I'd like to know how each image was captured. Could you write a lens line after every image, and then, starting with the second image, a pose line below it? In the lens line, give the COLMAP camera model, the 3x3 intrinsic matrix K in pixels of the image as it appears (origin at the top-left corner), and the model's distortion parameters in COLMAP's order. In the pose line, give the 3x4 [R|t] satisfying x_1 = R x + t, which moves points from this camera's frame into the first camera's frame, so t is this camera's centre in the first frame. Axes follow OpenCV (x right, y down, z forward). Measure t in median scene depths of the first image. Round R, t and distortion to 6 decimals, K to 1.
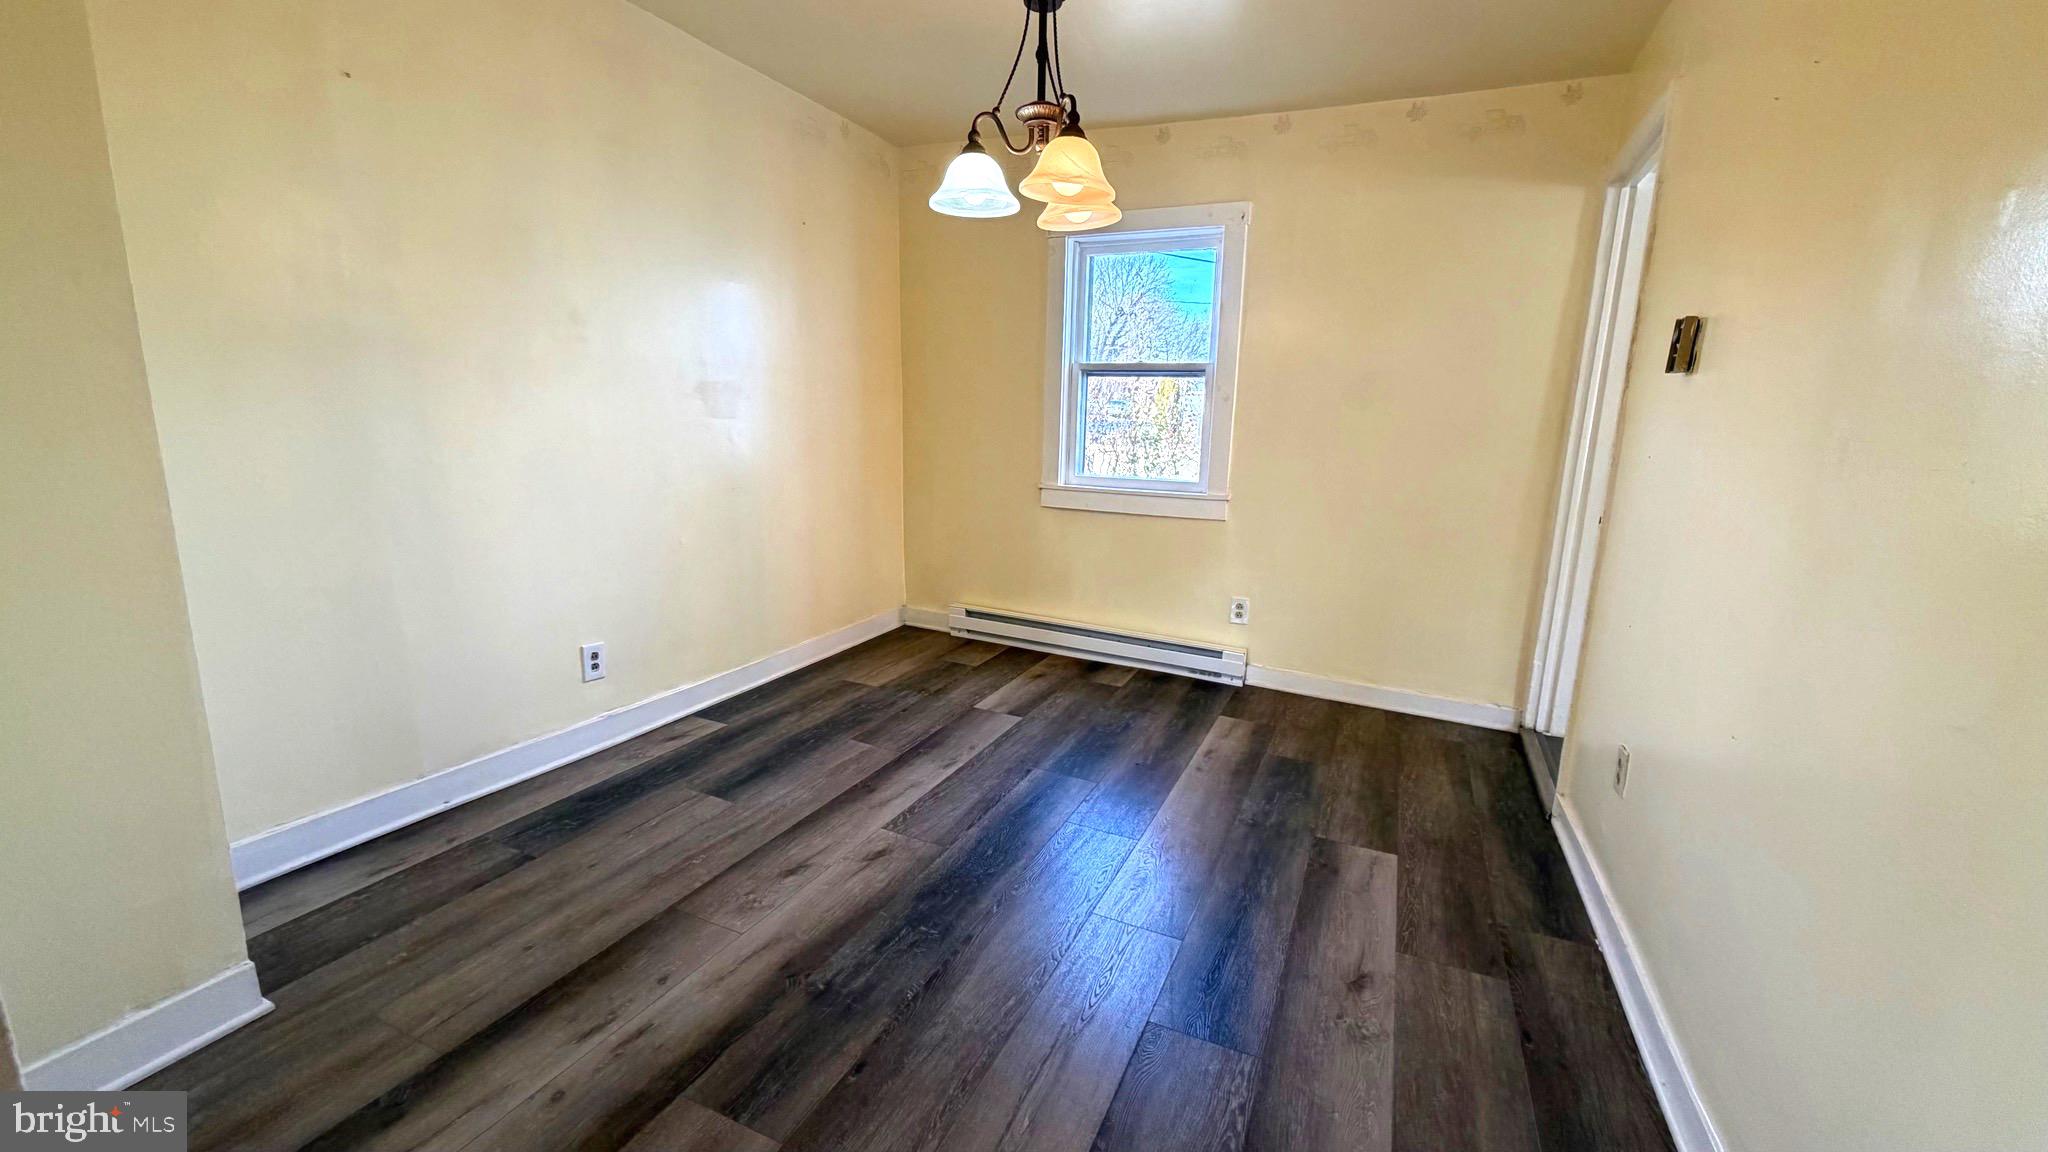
lens RADIAL K [[820.2, 0, 1019.7], [0, 820.2, 576.2], [0, 0, 1]] dist [0.002046, 0.000218]
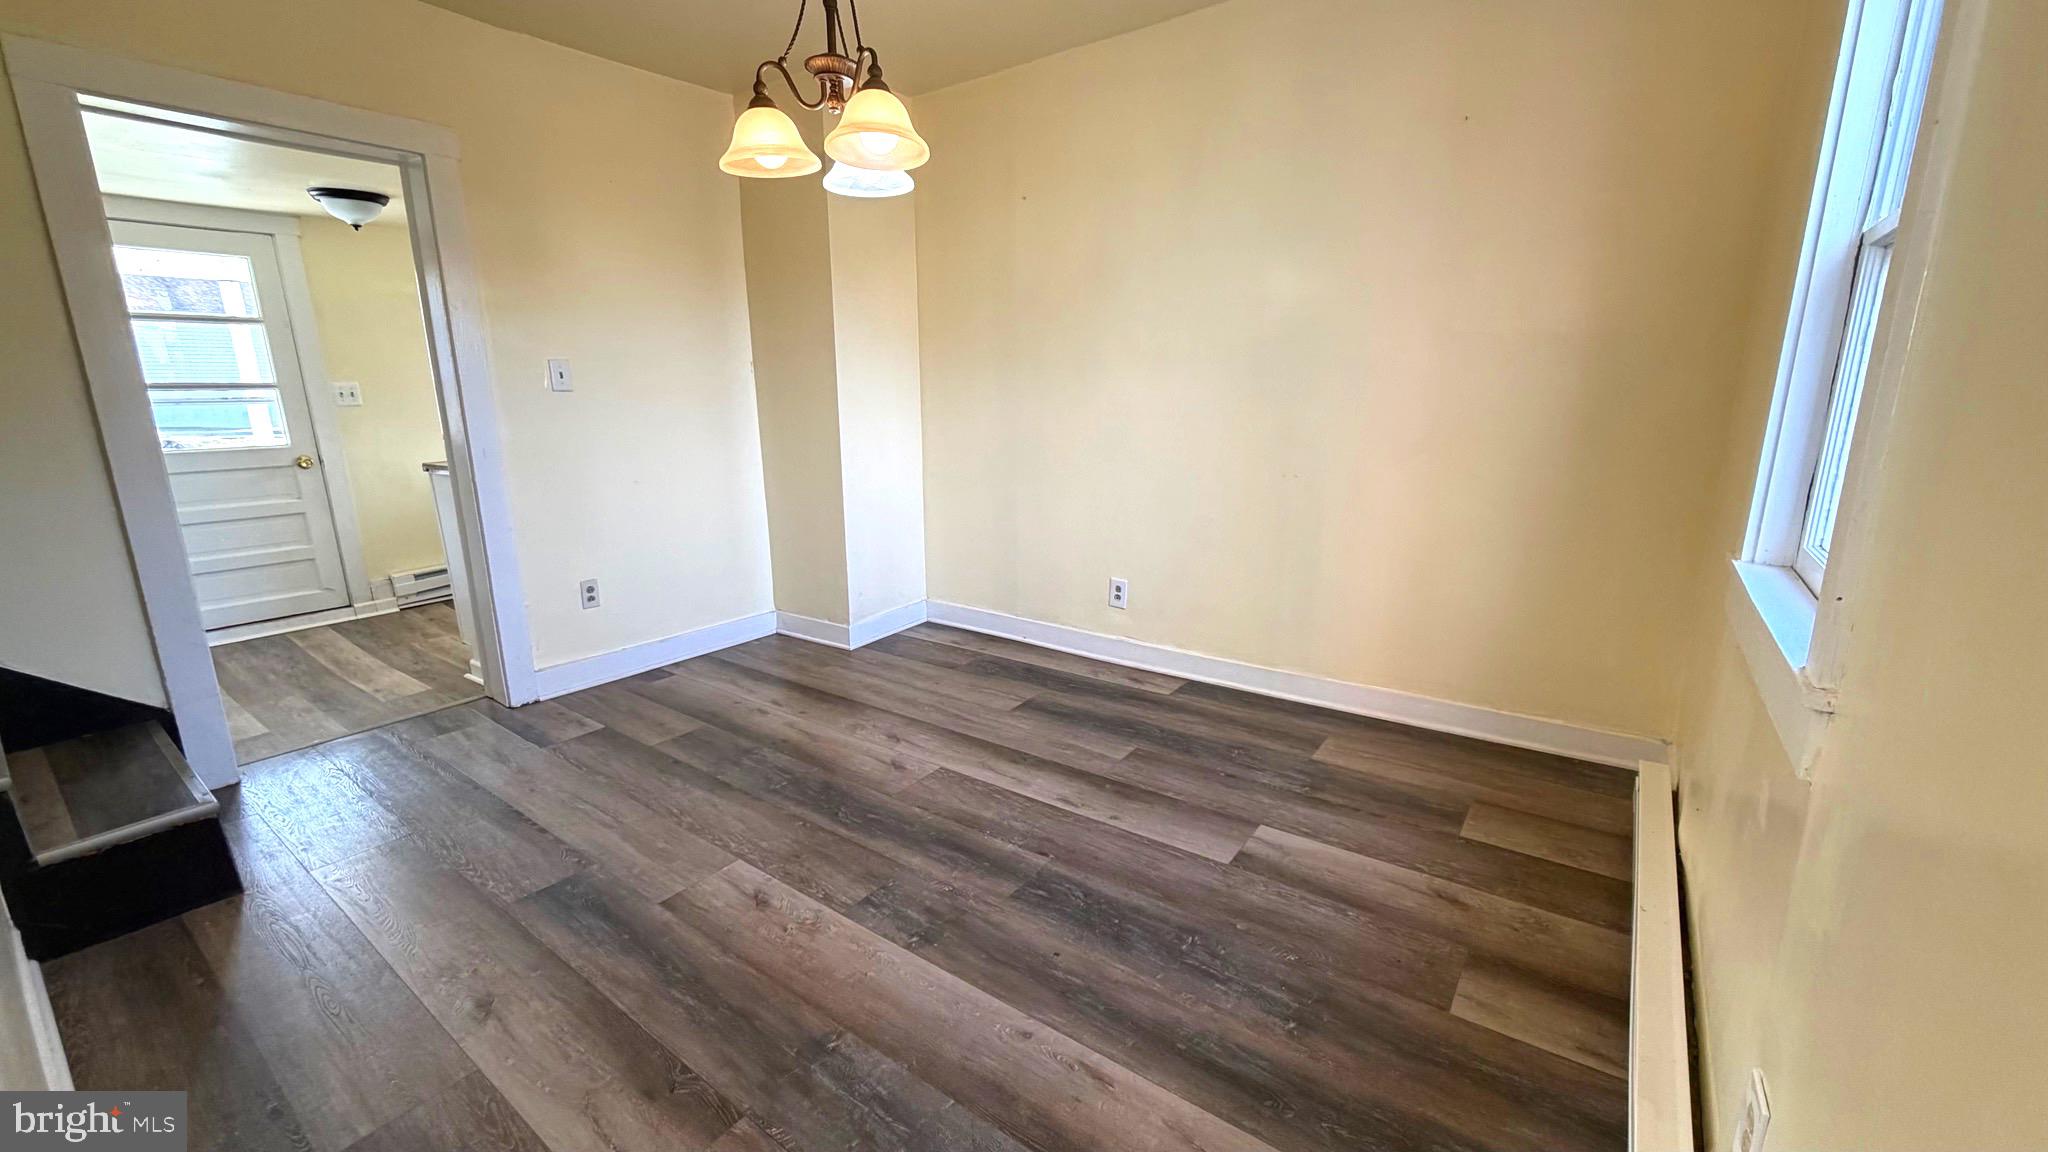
lens RADIAL K [[811.1, 0, 1018.3], [0, 811.1, 576.9], [0, 0, 1]] dist [0.000571, 0.000090]
pose [[-0.198513, 0.201489, -0.959164, 0.699290], [-0.185695, 0.953182, 0.238665, -0.187480], [0.962346, 0.225490, -0.151803, 1.050810]]
